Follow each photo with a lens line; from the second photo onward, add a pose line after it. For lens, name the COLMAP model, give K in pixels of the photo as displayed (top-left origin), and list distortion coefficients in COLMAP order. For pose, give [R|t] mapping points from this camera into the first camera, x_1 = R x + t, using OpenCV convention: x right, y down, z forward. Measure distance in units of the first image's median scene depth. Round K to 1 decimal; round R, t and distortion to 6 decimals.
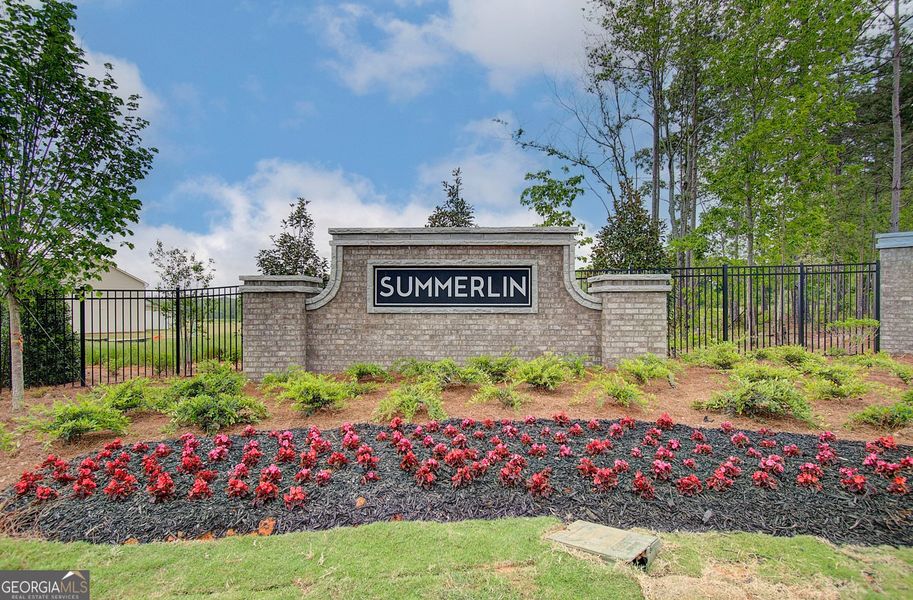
lens RADIAL K [[477.6, 0, 476.2], [0, 477.6, 302.3], [0, 0, 1]] dist [-0.015469, 0.000201]
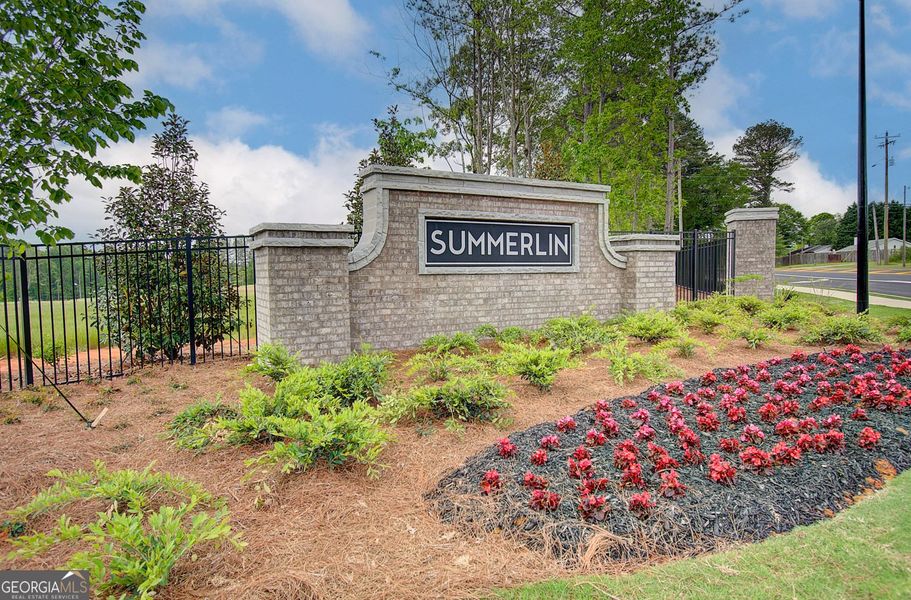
lens RADIAL K [[530.4, 0, 455.5], [0, 530.4, 300.0], [0, 0, 1]] dist [-0.014372, -0.000006]
pose [[0.858072, -0.037617, 0.512149, -0.640233], [0.011108, 0.998440, 0.054722, 0.017213], [-0.513409, -0.041267, 0.857151, 0.193078]]
